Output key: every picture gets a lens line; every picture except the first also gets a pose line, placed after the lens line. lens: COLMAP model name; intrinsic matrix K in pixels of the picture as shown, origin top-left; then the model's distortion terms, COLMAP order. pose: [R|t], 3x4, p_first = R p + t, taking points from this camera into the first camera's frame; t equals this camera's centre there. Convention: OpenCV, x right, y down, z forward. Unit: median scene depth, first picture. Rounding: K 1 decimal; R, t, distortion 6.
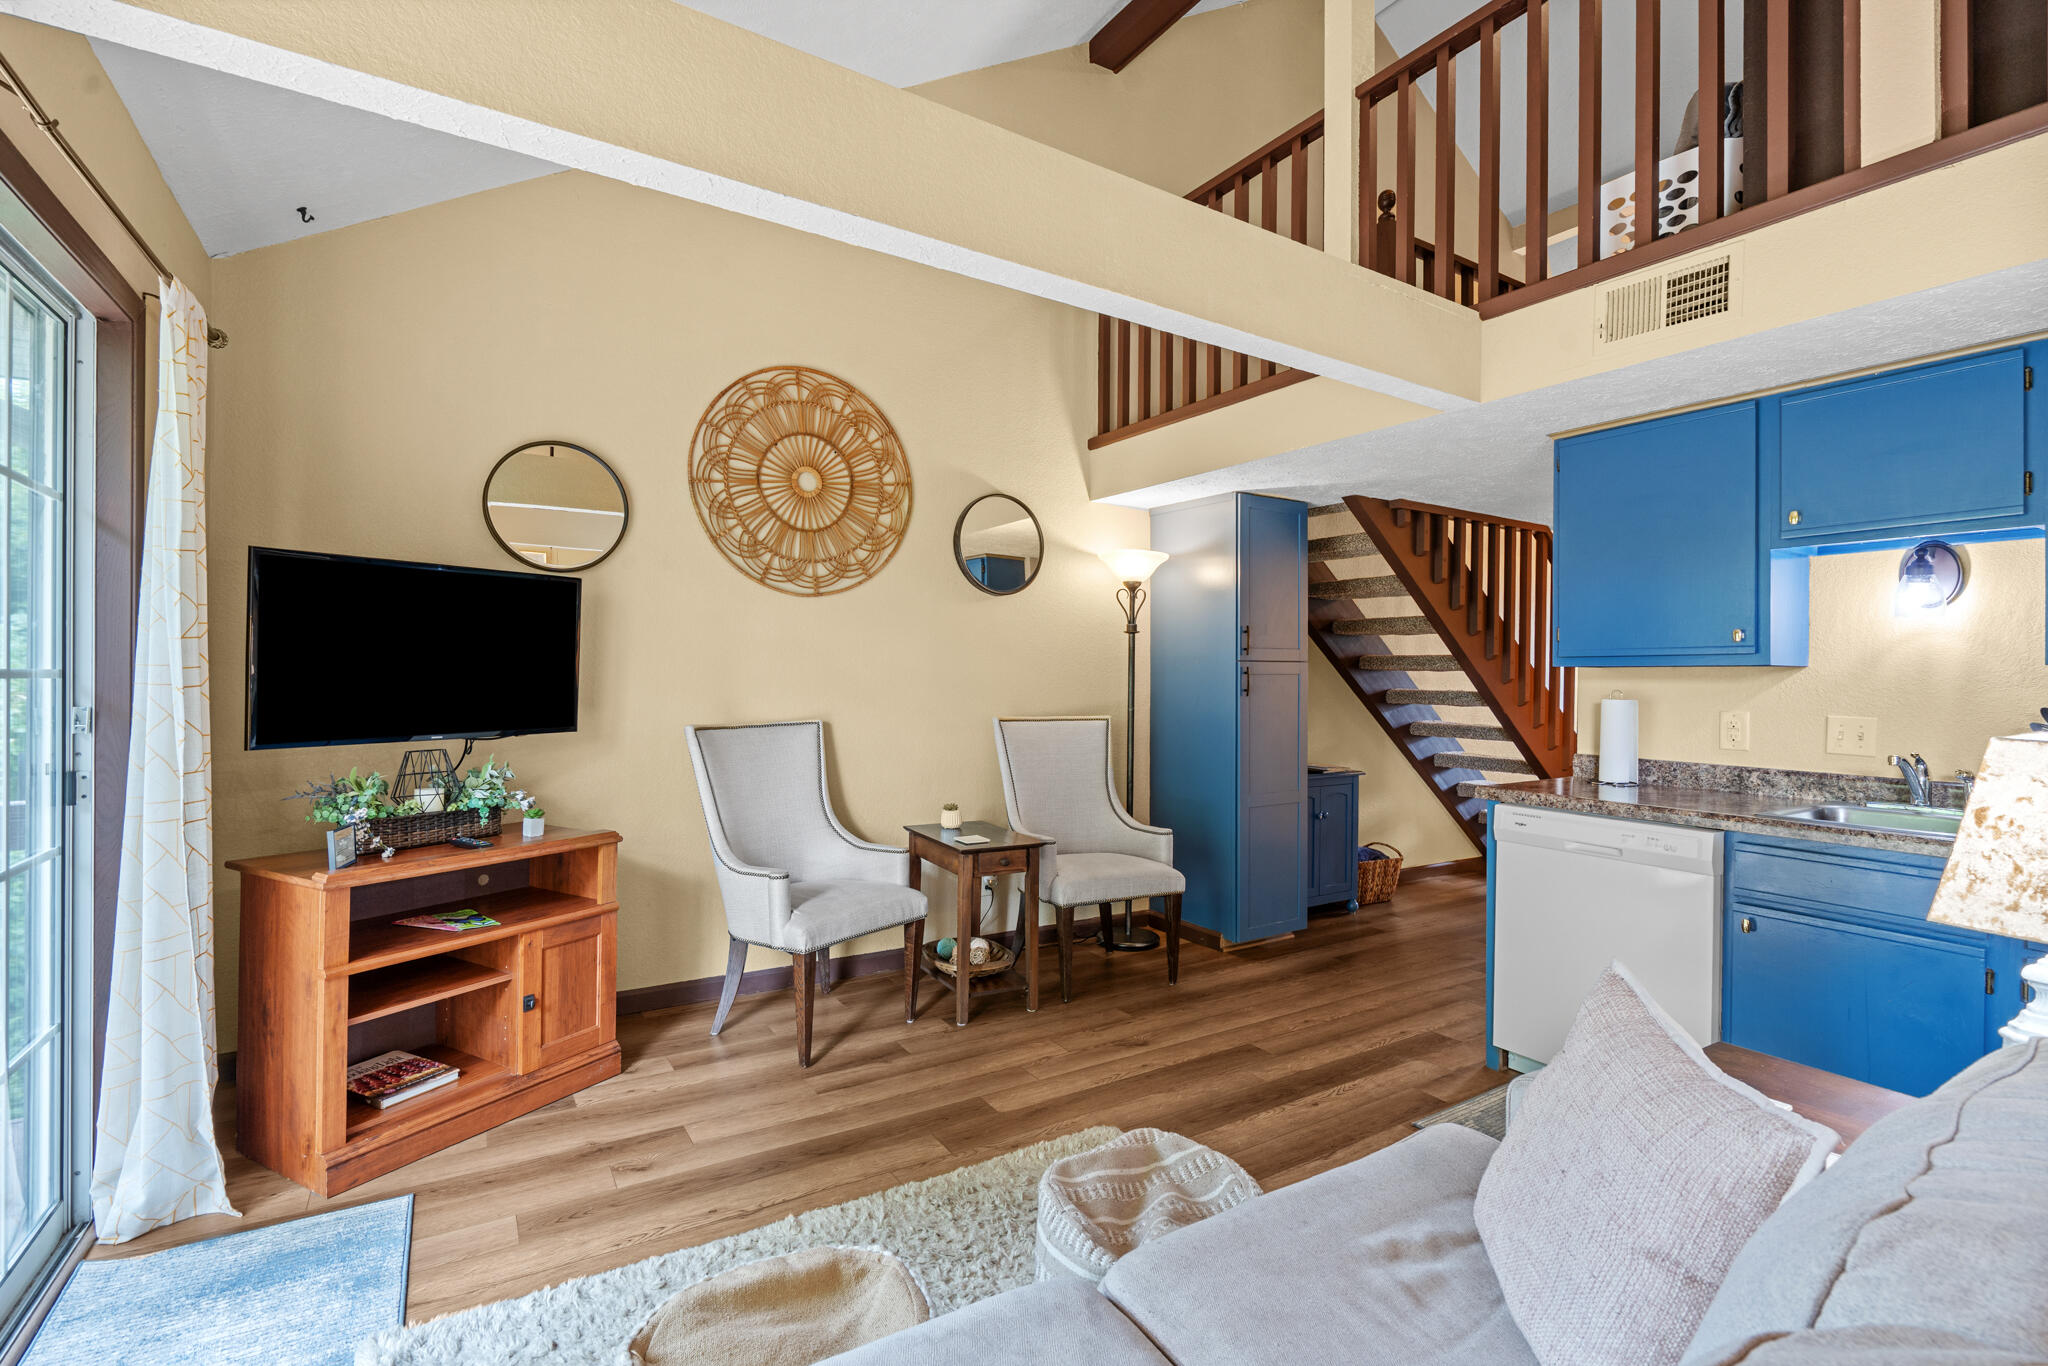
lens RADIAL K [[932.8, 0, 1024.0], [0, 932.8, 683.0], [0, 0, 1]] dist [0.000030, 0.000018]
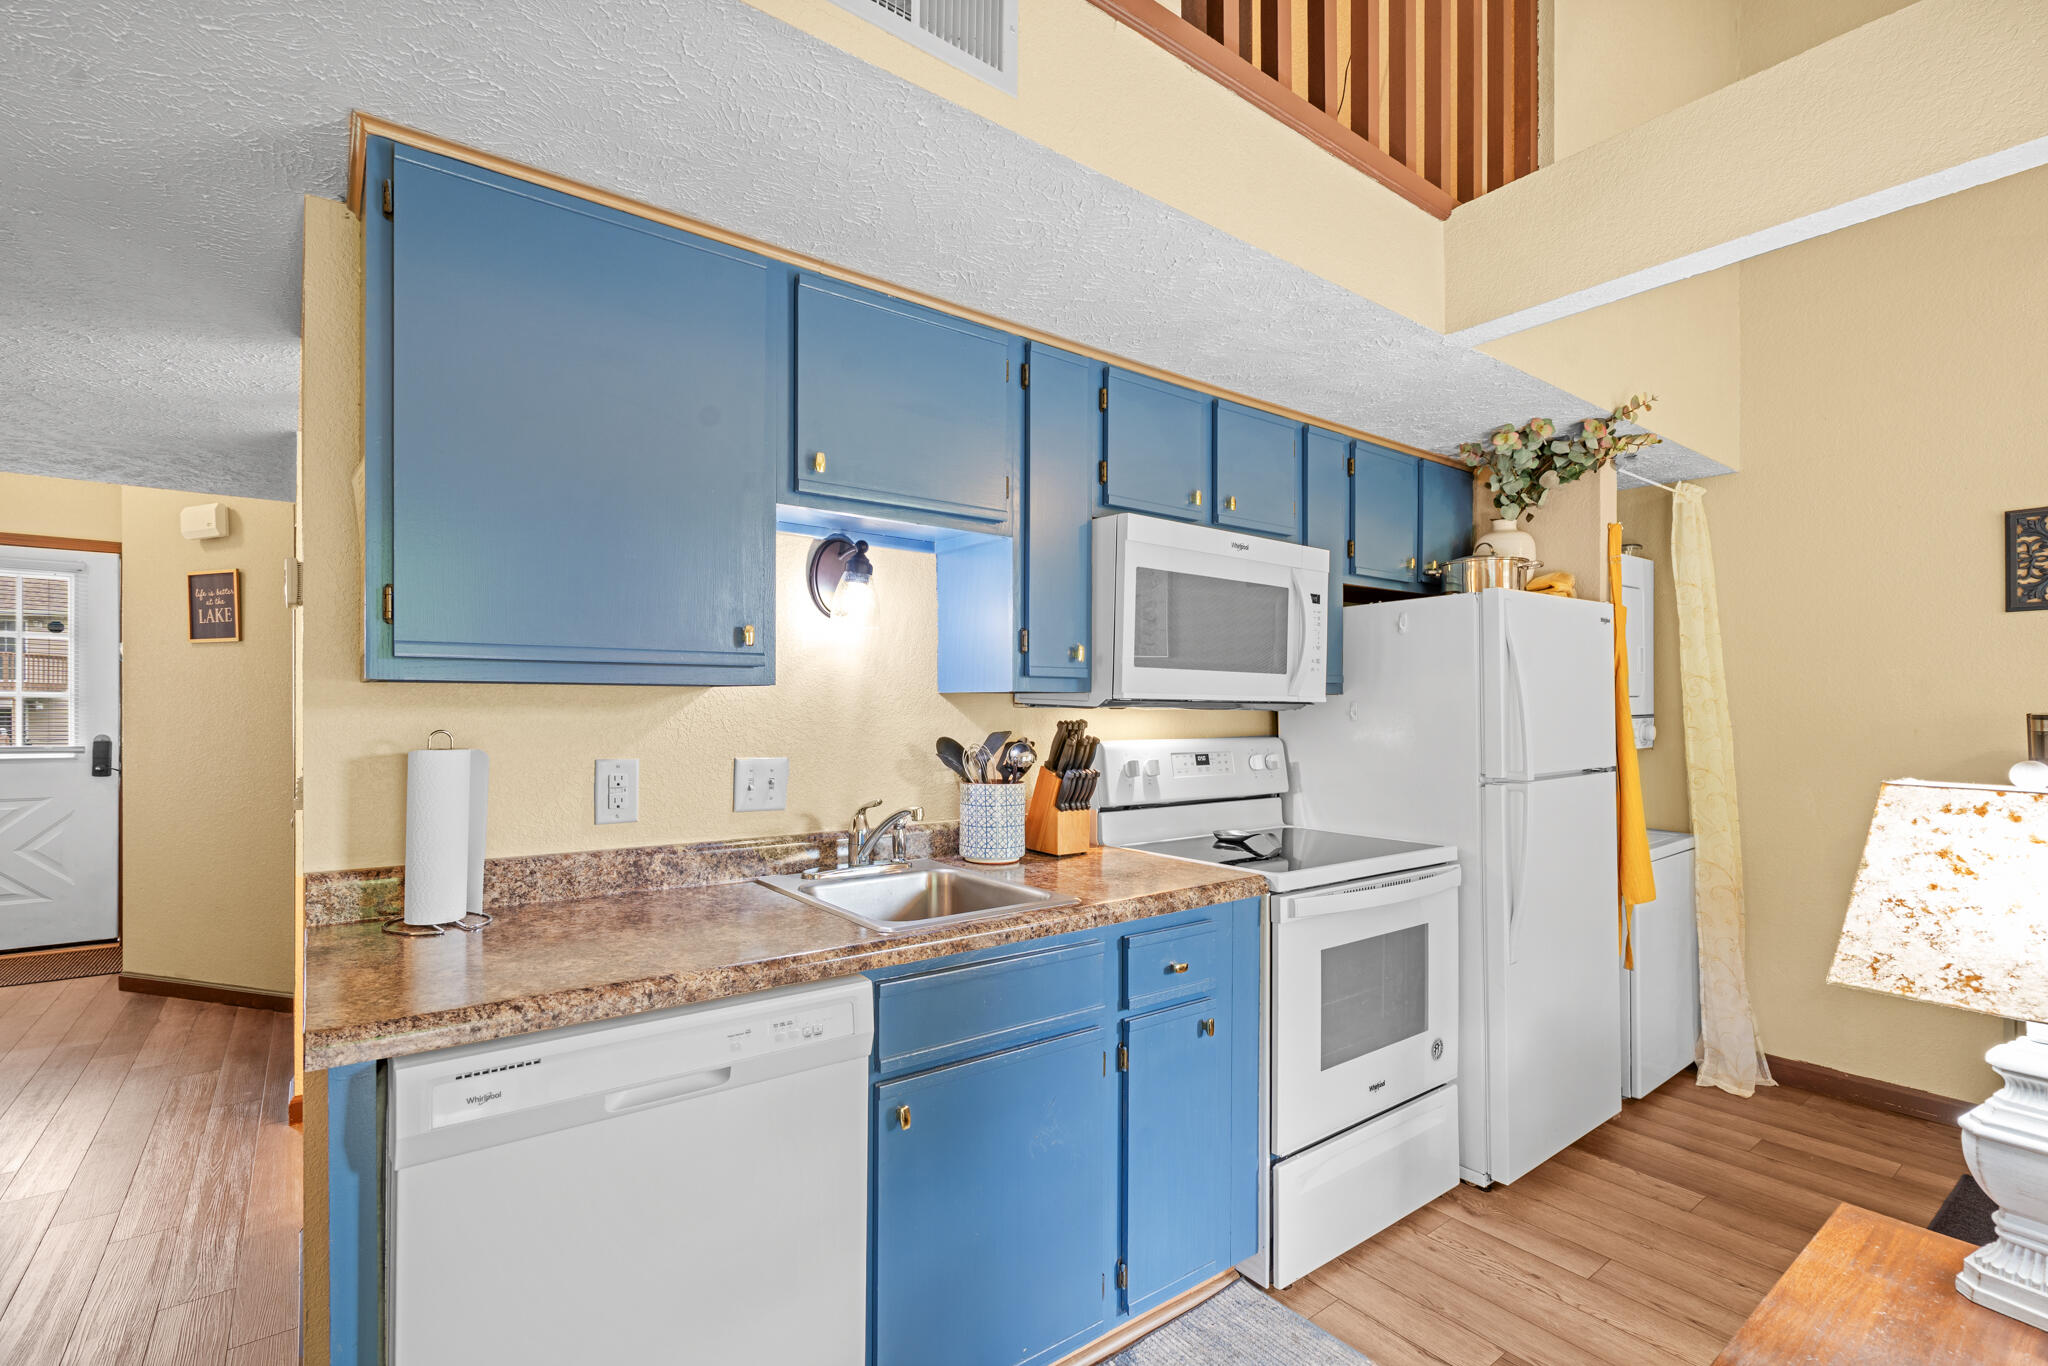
lens RADIAL K [[926.6, 0, 1024.0], [0, 926.6, 683.0], [0, 0, 1]] dist [-0.036061, -0.000107]
pose [[-0.095961, 0.012039, 0.995312, 0.143516], [0.003634, 0.999924, -0.011745, -0.011268], [-0.995379, 0.002490, -0.095997, 0.814143]]
